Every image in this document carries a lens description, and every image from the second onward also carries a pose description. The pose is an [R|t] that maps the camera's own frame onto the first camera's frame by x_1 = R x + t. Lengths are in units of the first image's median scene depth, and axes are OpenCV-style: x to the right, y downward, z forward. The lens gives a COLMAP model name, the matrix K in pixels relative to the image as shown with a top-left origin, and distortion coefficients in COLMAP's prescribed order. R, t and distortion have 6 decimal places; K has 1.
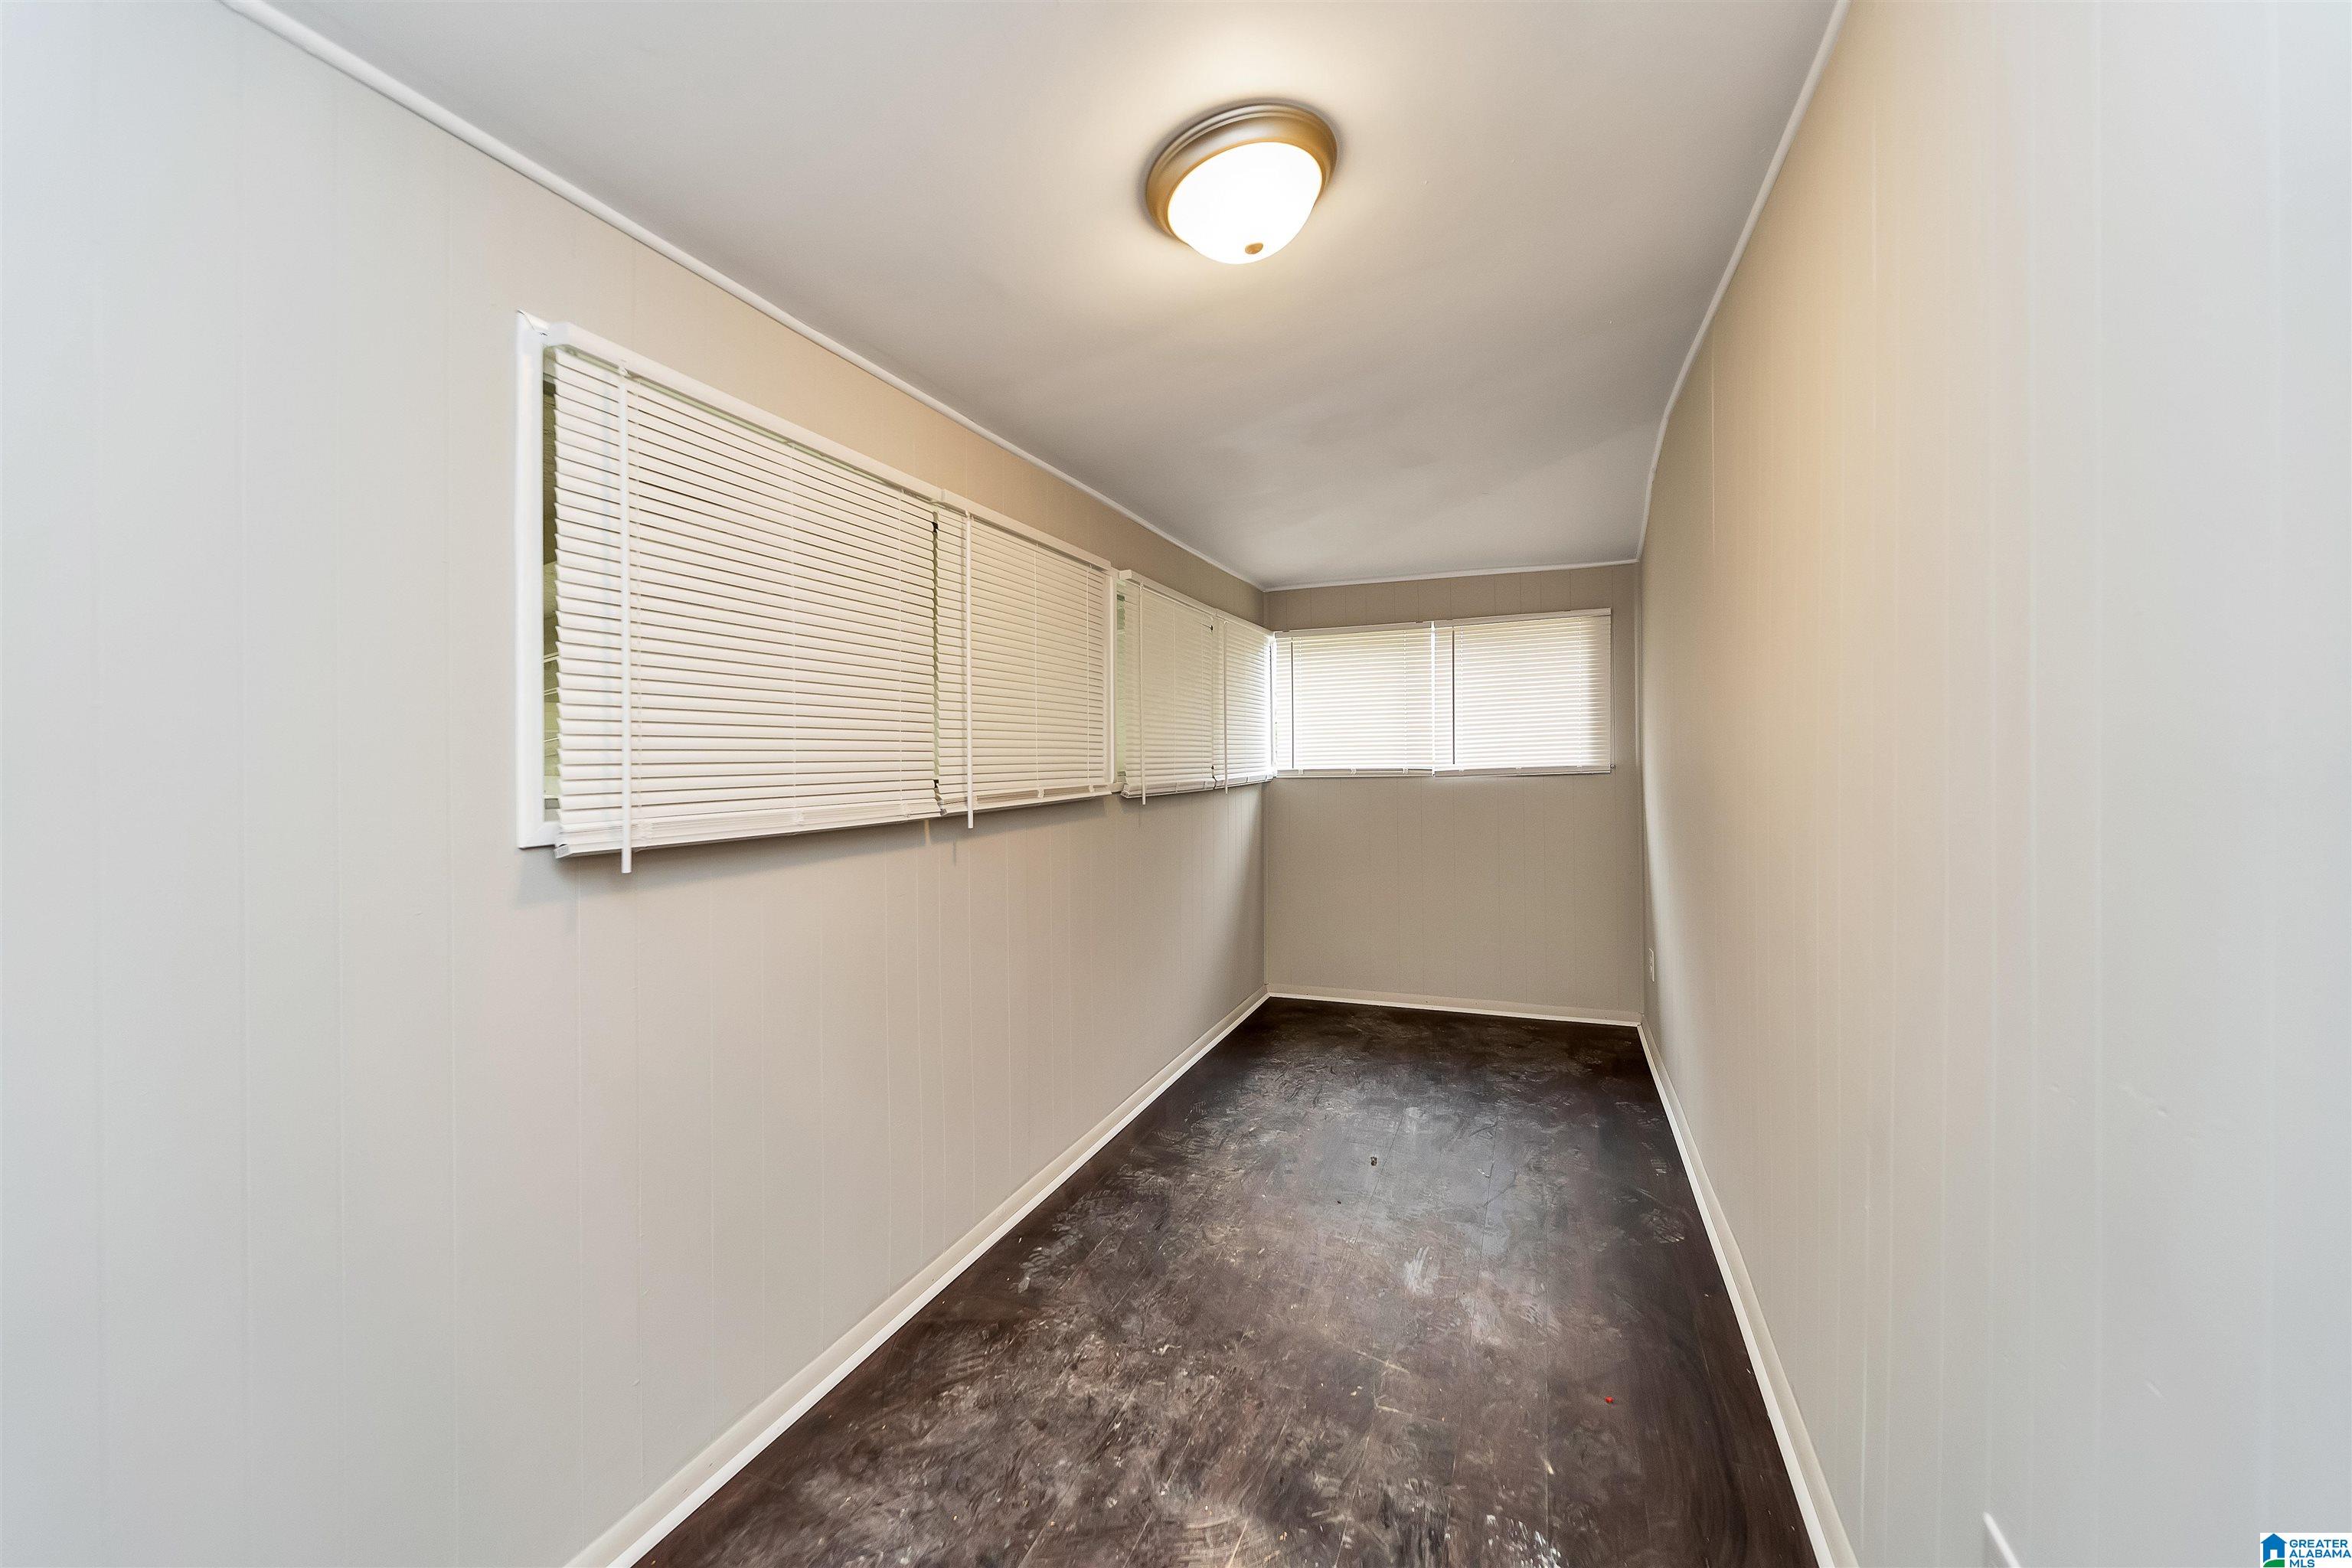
lens RADIAL K [[960.8, 0, 1167.1], [0, 960.8, 772.0], [0, 0, 1]] dist [-0.003679, -0.000729]
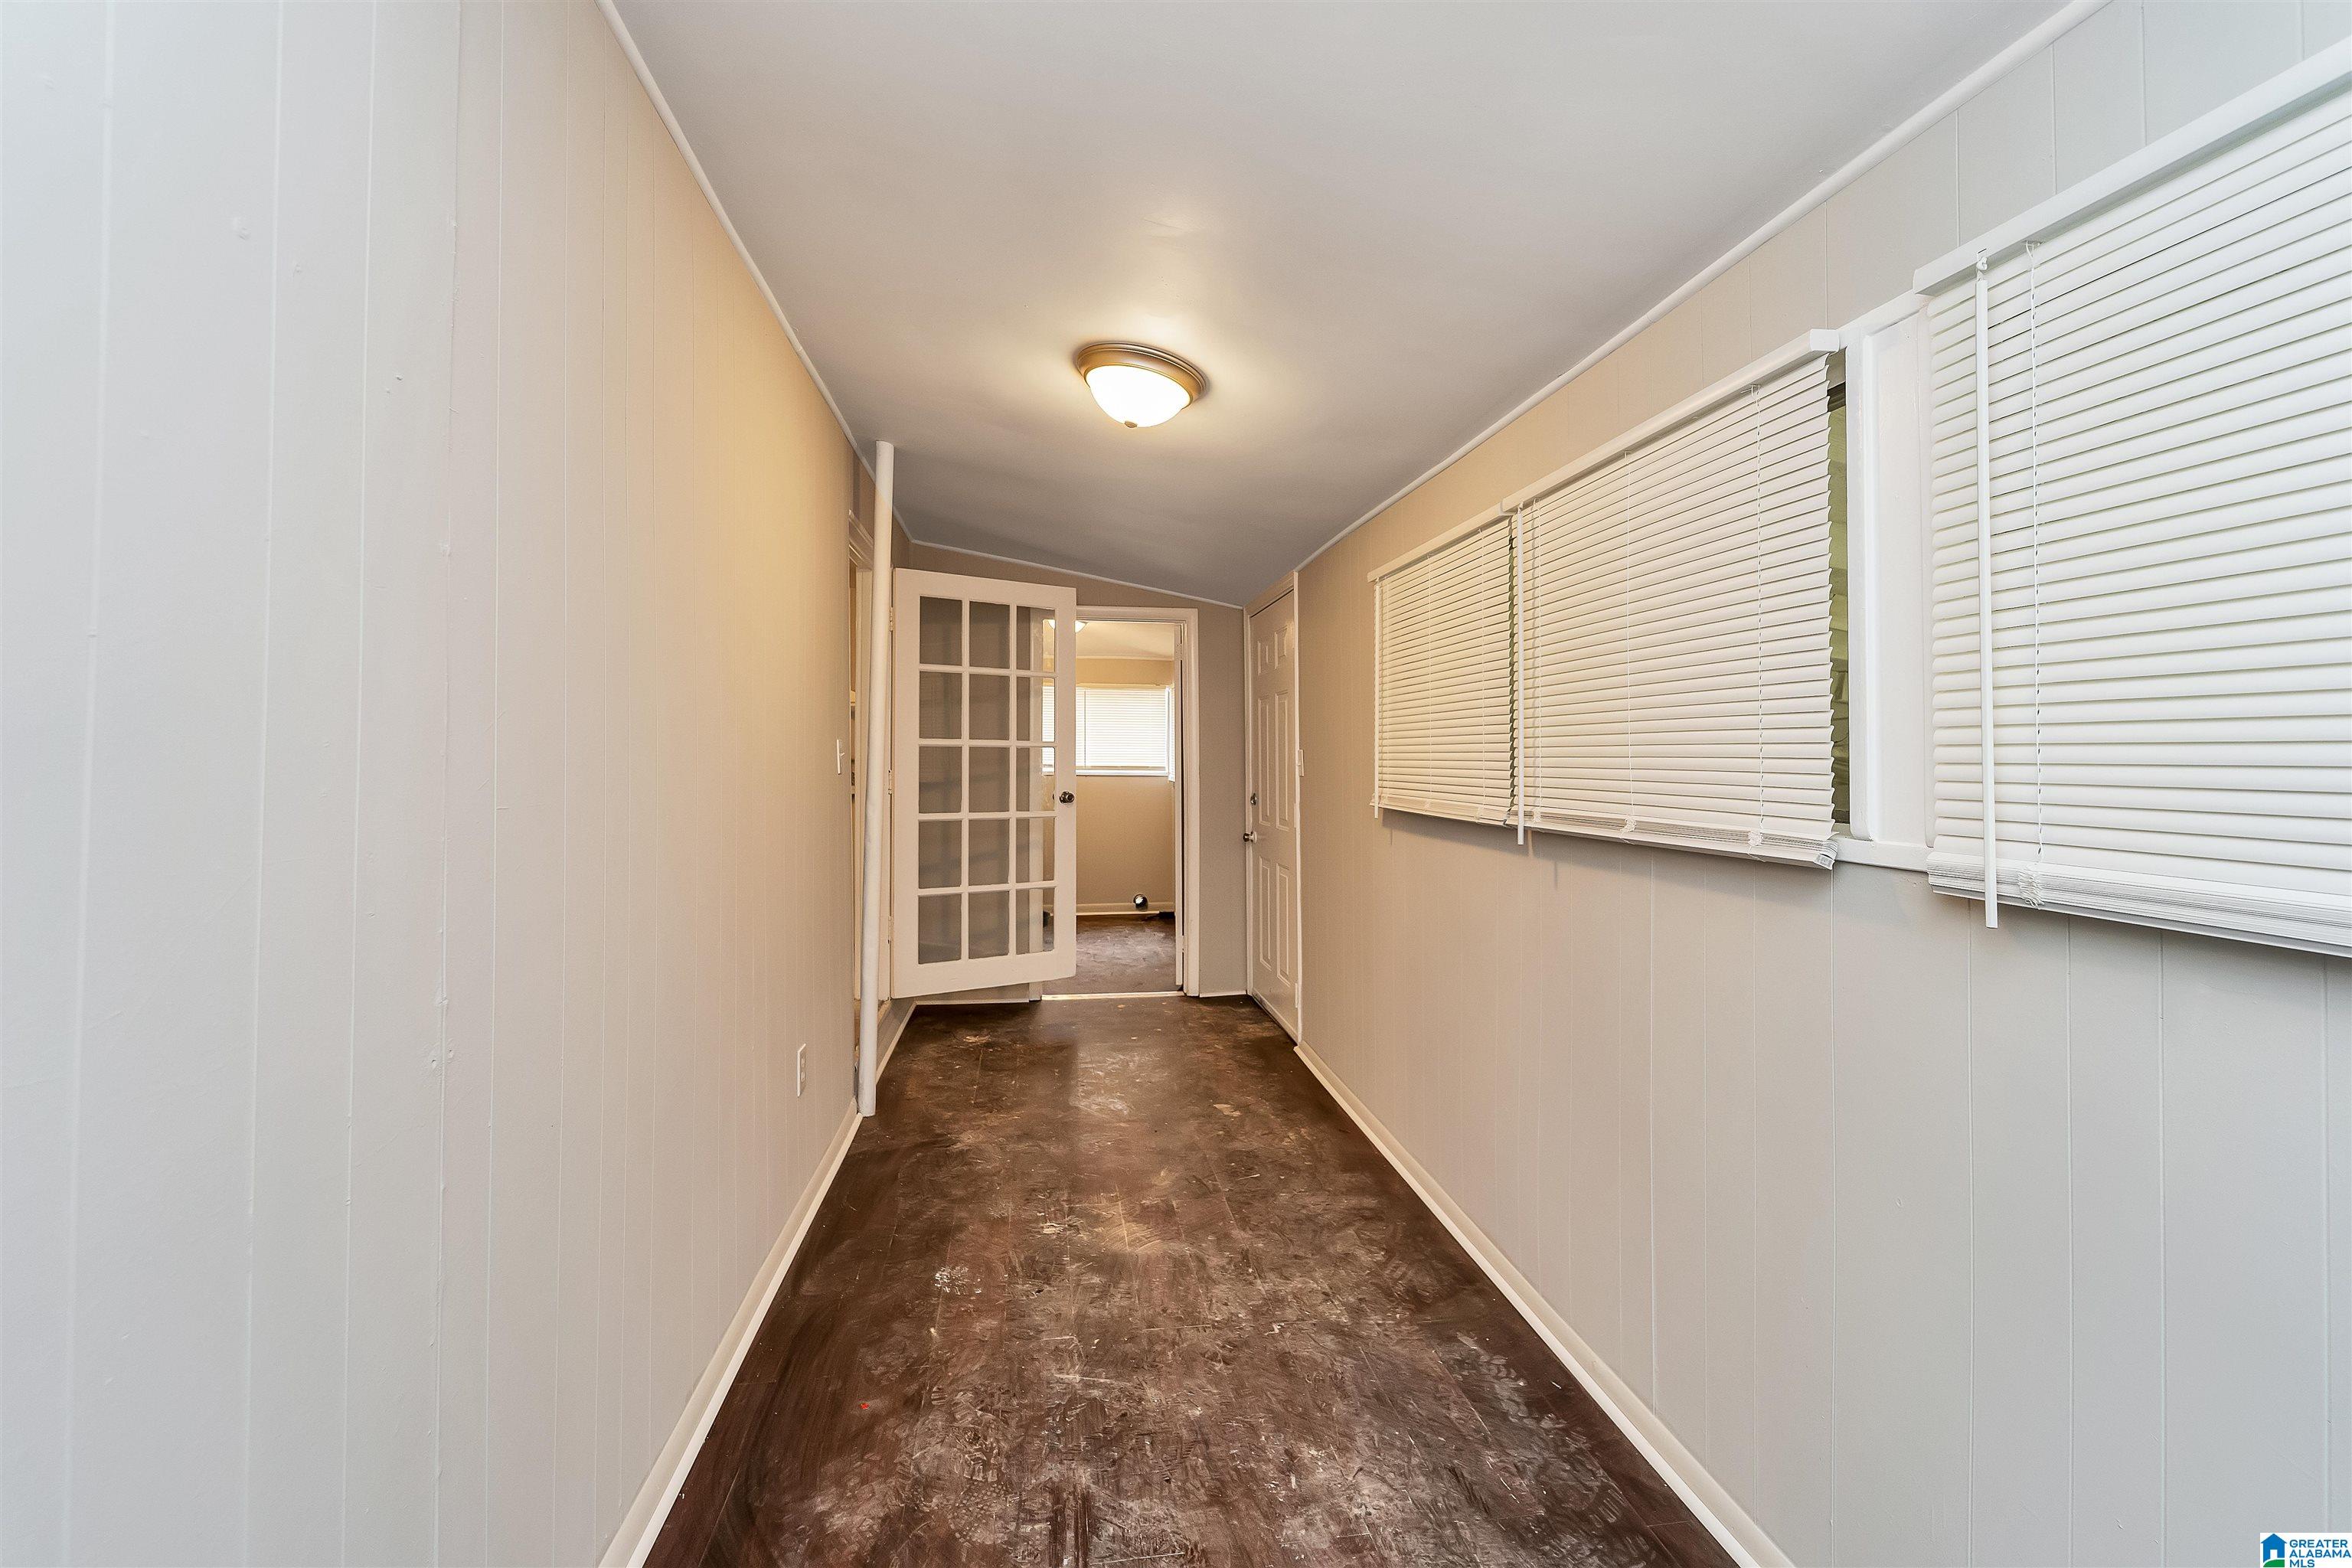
lens RADIAL K [[960.8, 0, 1171.0], [0, 960.8, 763.6], [0, 0, 1]] dist [-0.003679, -0.000729]
pose [[-0.871156, 0.010891, -0.490885, 0.654111], [-0.002721, 0.999632, 0.027008, -0.052257], [0.490998, 0.024864, -0.870806, 1.981352]]
